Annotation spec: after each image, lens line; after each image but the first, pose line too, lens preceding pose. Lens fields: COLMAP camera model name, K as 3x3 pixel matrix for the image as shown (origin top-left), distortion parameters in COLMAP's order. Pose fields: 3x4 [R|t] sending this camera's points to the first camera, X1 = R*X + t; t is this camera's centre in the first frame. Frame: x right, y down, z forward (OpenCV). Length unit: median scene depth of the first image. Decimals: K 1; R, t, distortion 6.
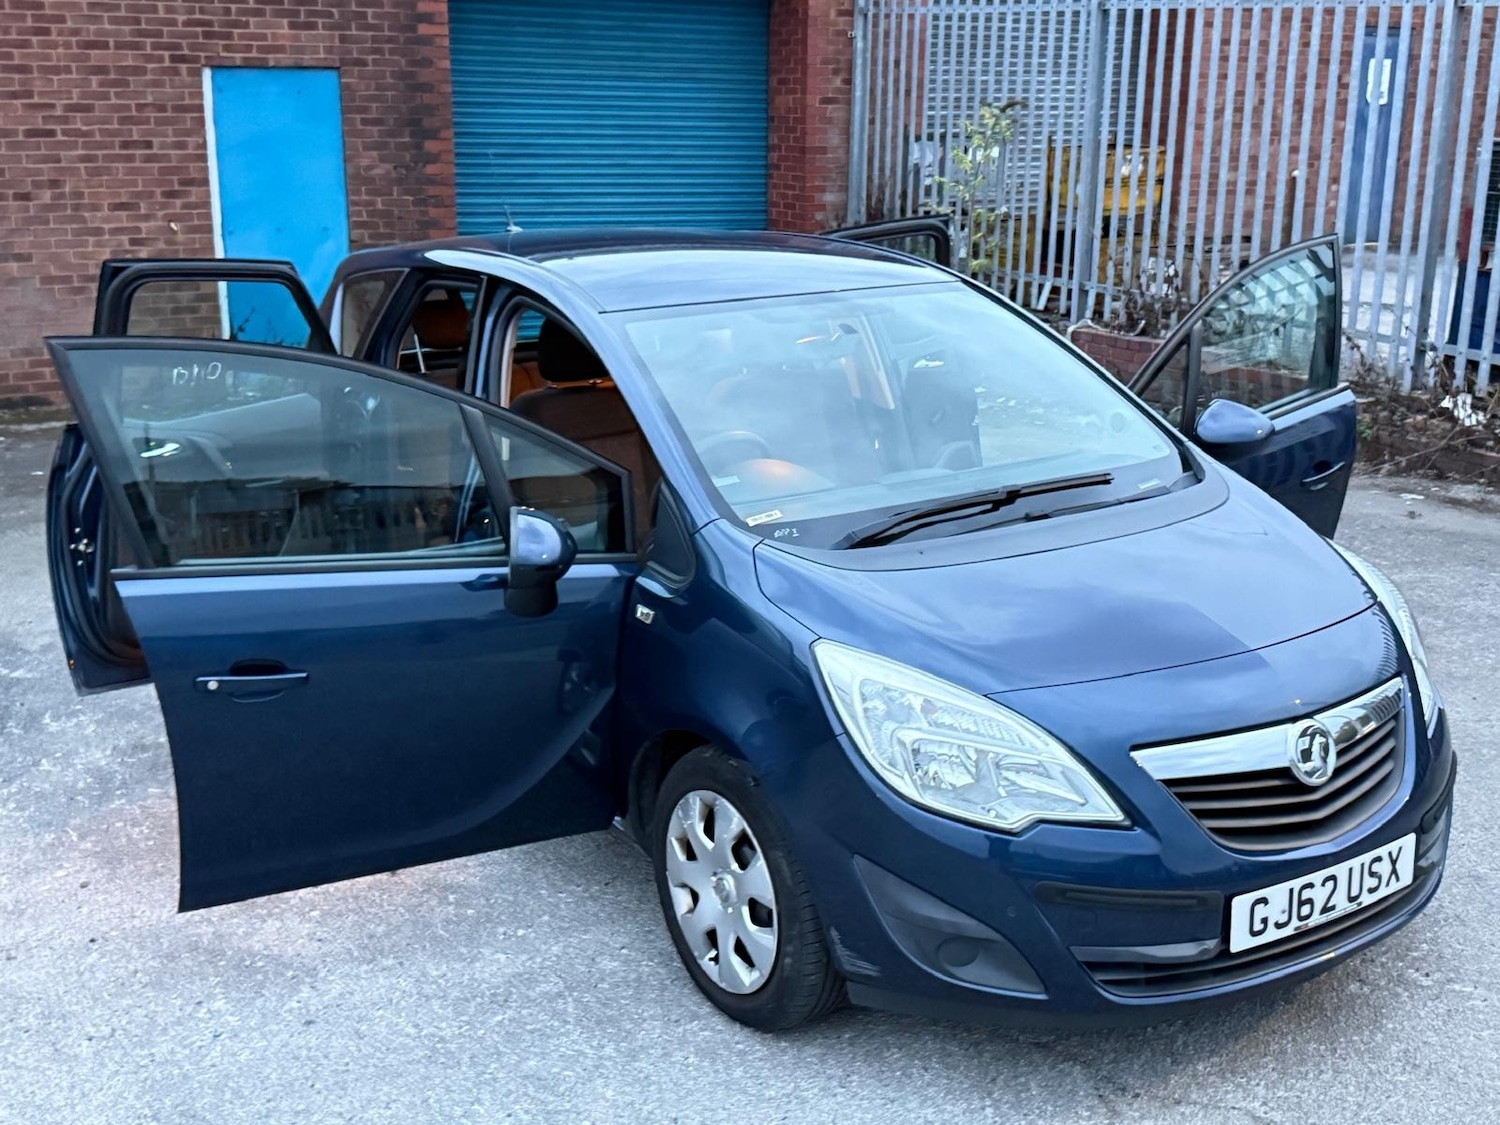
lens RADIAL K [[1648.7, 0, 755.7], [0, 1648.7, 553.9], [0, 0, 1]] dist [0.184235, -0.420110]
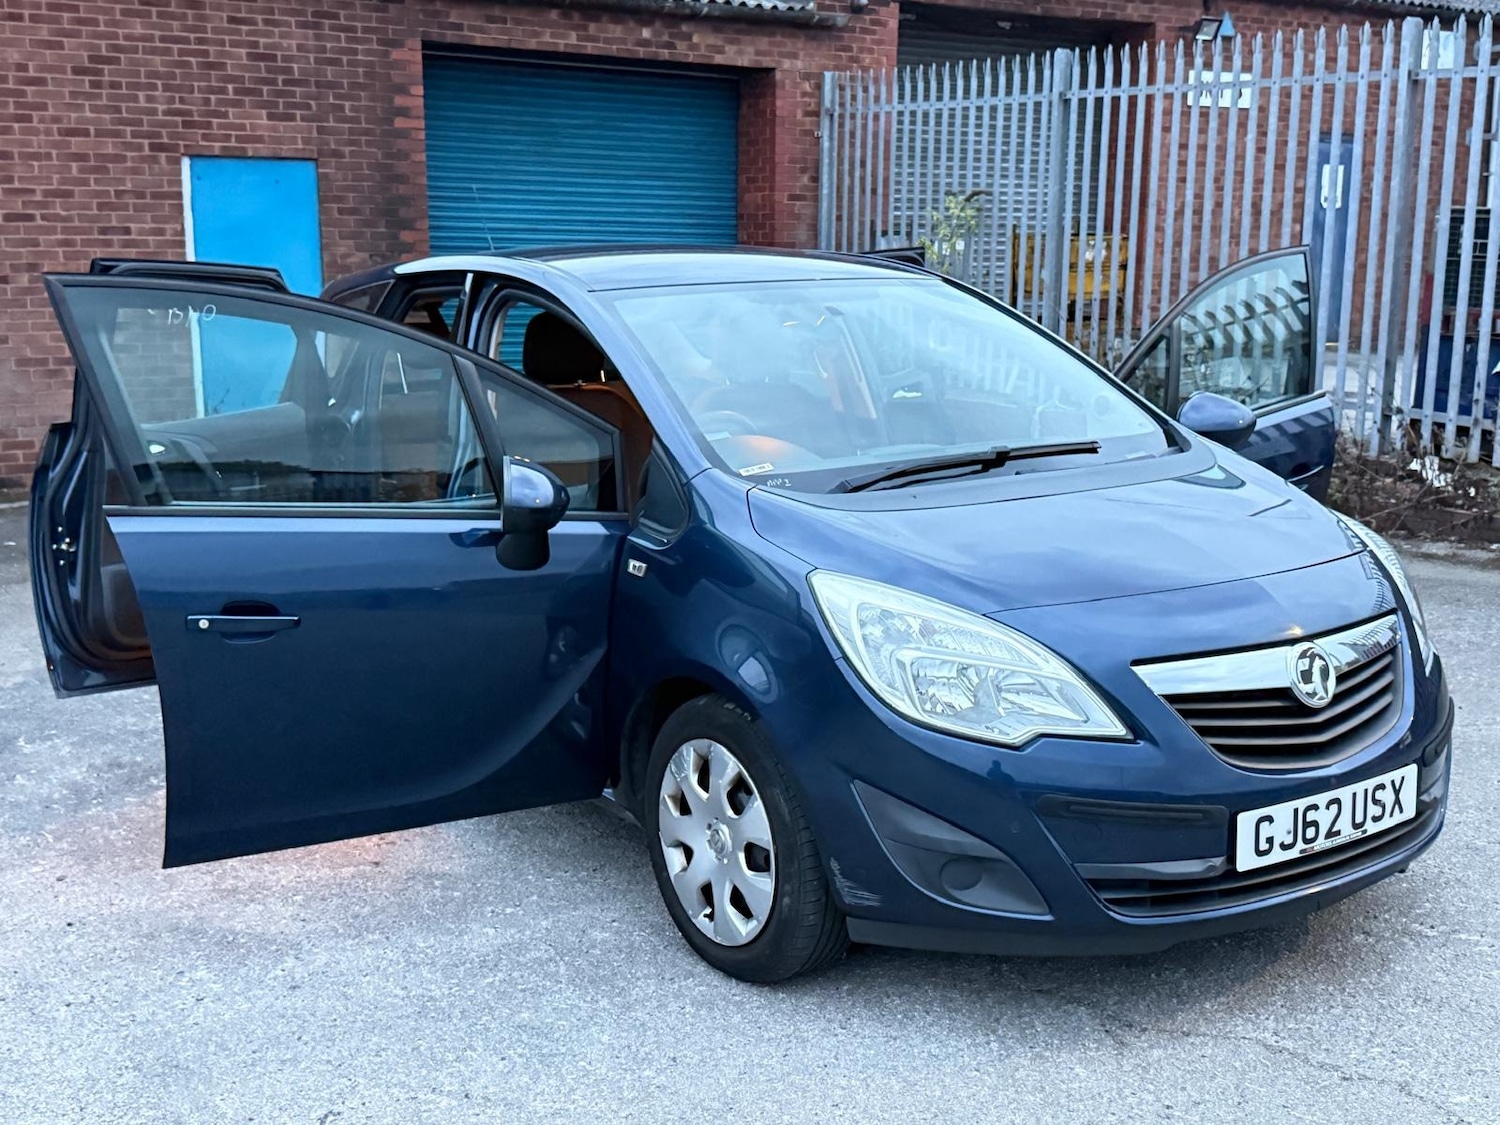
lens RADIAL K [[1649.2, 0, 739.6], [0, 1649.2, 569.2], [0, 0, 1]] dist [0.191583, -0.451168]
pose [[0.999909, -0.006122, 0.011989, -0.016268], [0.006992, 0.997235, -0.073982, 0.104635], [-0.011503, 0.074059, 0.997187, 0.004863]]
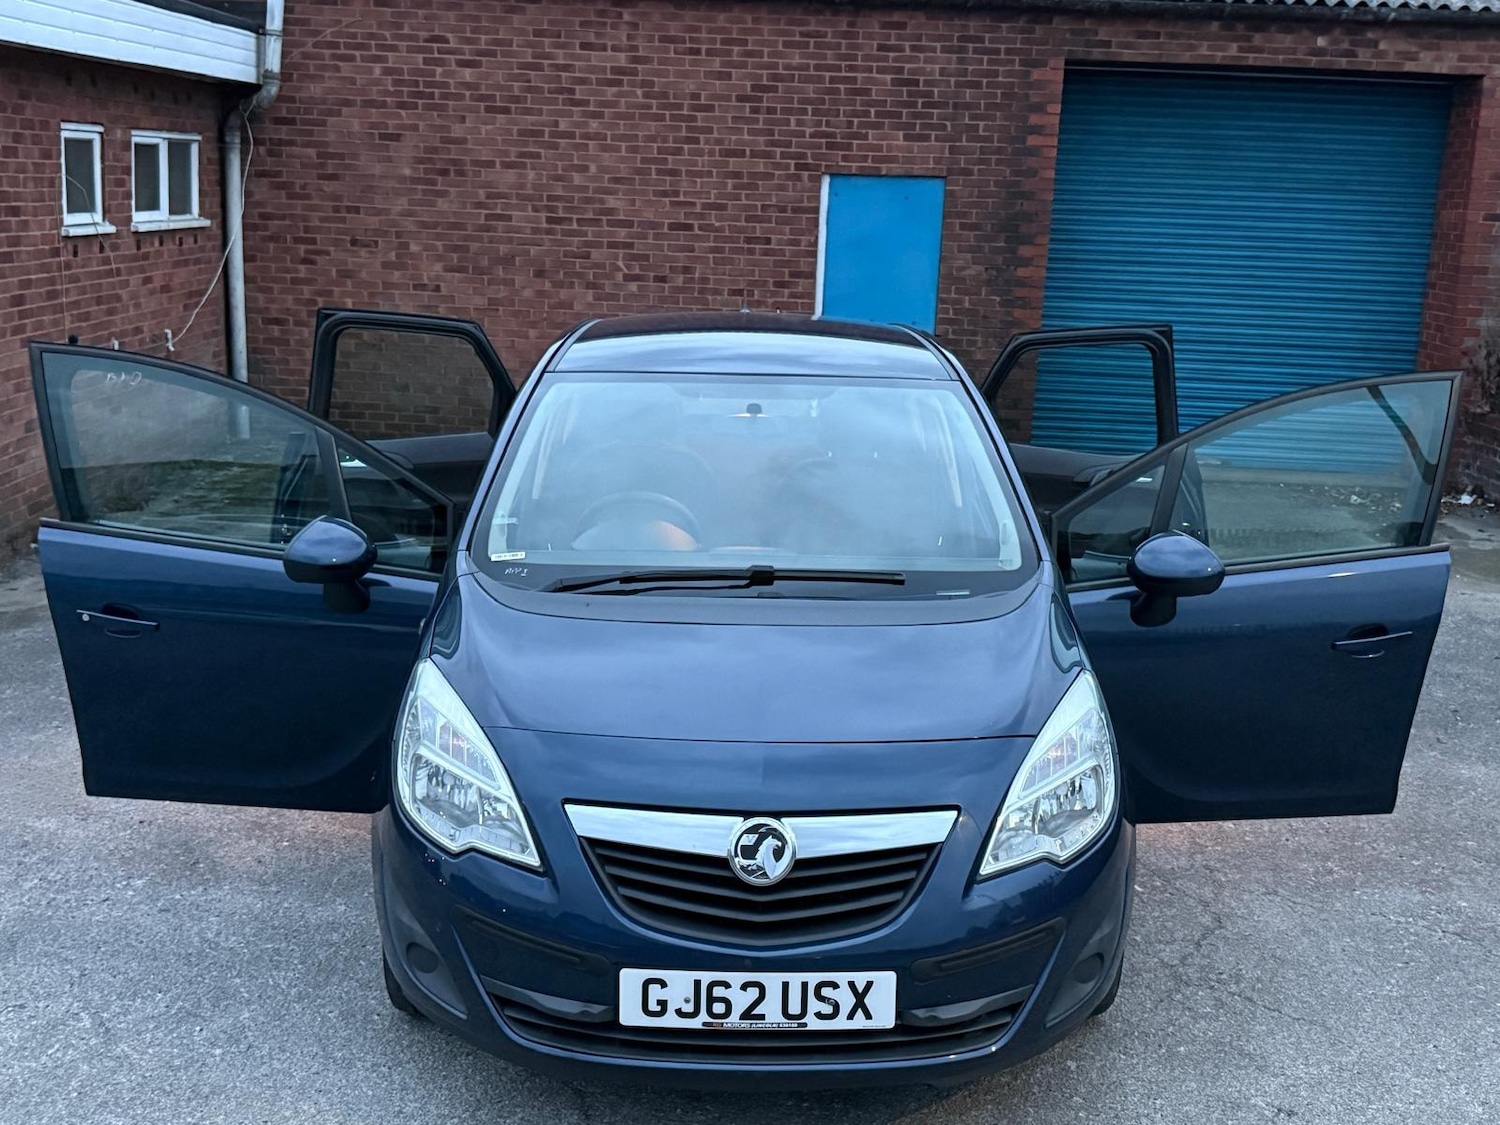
lens RADIAL K [[1637.9, 0, 750.2], [0, 1637.9, 563.0], [0, 0, 1]] dist [0.199242, -0.436656]
pose [[0.849851, 0.139712, -0.508167, 0.652783], [-0.169187, 0.985511, -0.011997, -0.029341], [0.499128, 0.096171, 0.861175, 0.122496]]
